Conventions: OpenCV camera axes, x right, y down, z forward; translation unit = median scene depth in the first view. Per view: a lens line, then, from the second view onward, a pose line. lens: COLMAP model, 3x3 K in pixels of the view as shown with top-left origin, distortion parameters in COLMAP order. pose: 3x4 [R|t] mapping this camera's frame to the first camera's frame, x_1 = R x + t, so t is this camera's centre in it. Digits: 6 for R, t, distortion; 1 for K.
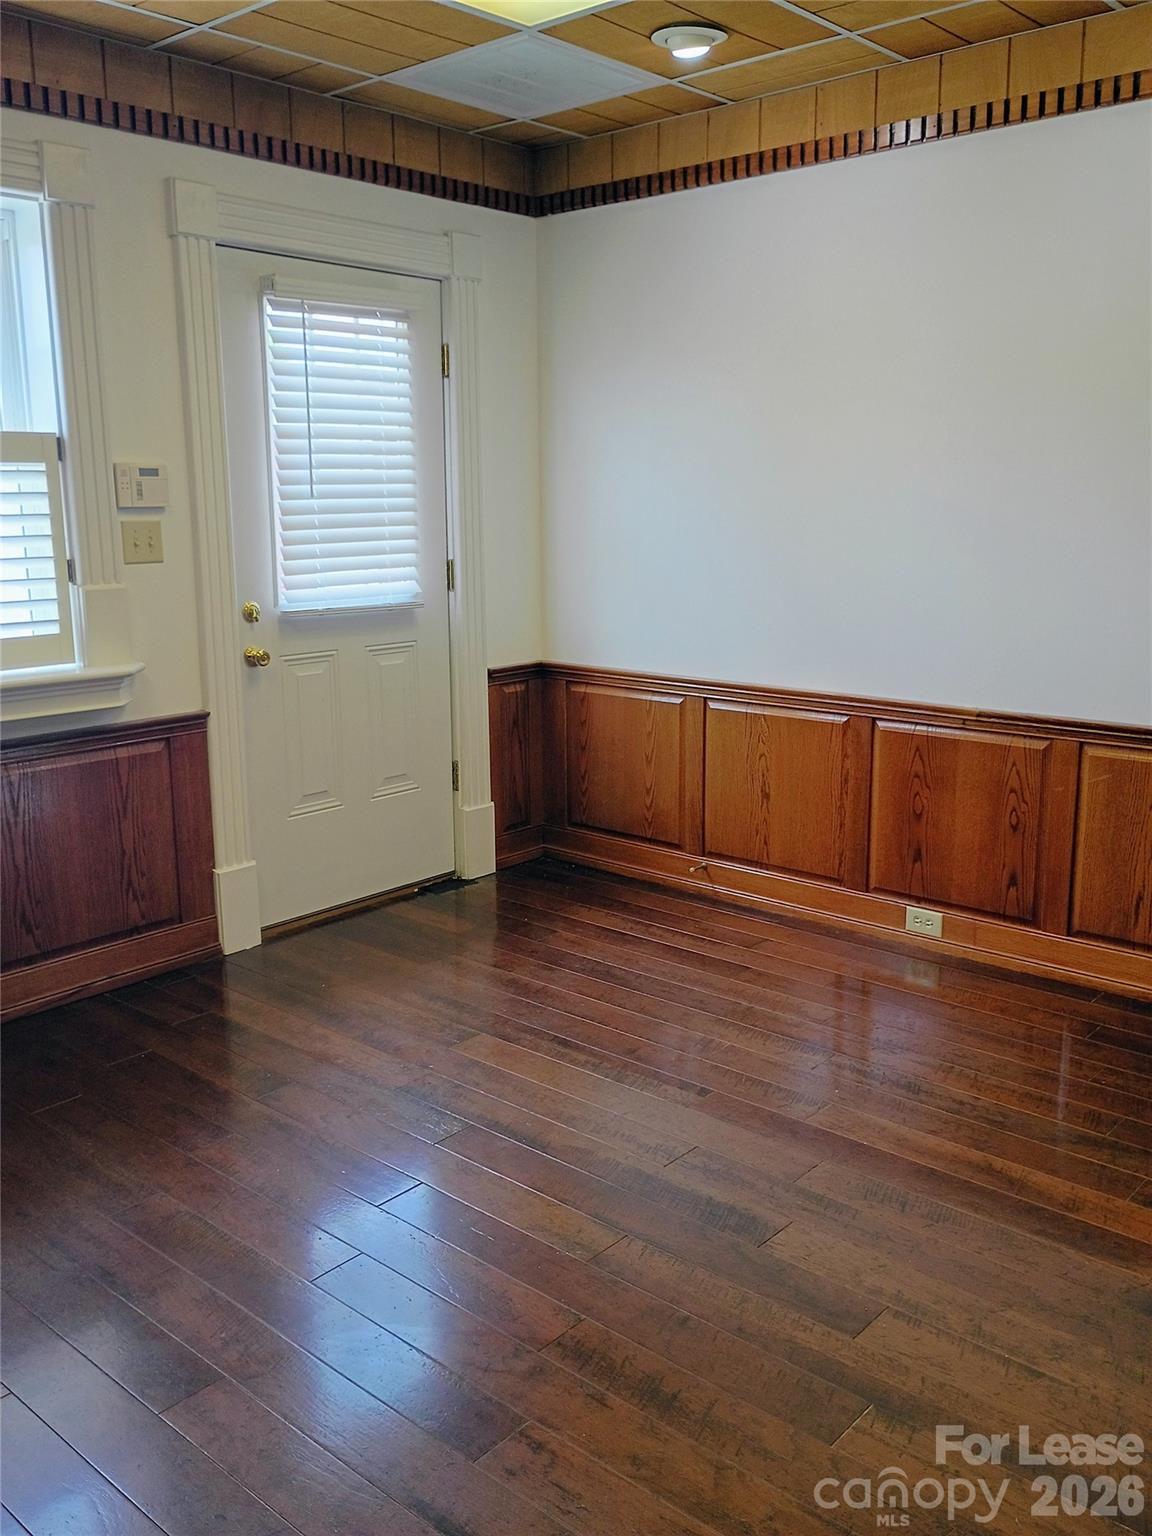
lens RADIAL K [[1341.8, 0, 577.8], [0, 1341.8, 756.4], [0, 0, 1]] dist [0.009409, -0.009728]
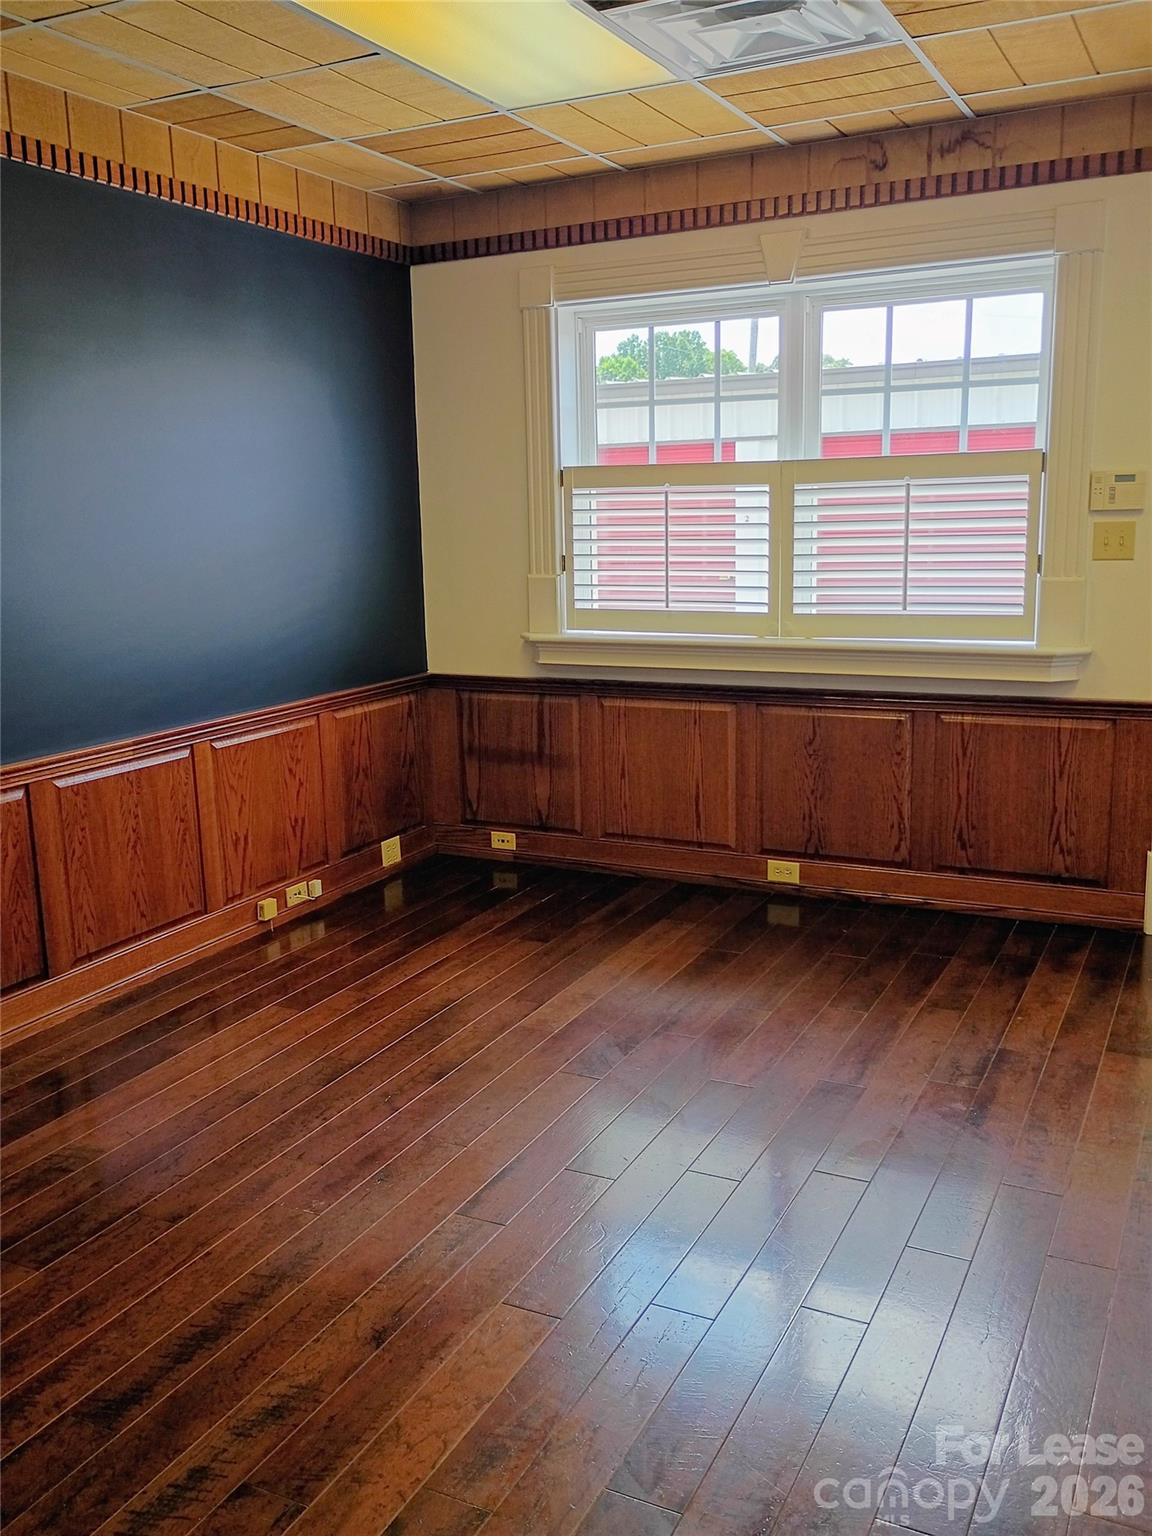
lens RADIAL K [[1341.8, 0, 578.0], [0, 1341.8, 764.4], [0, 0, 1]] dist [0.009409, -0.009728]
pose [[0.249712, 0.186694, -0.950152, 0.661164], [-0.166717, 0.974874, 0.147736, -0.069582], [0.953860, 0.121515, 0.274562, 0.292038]]
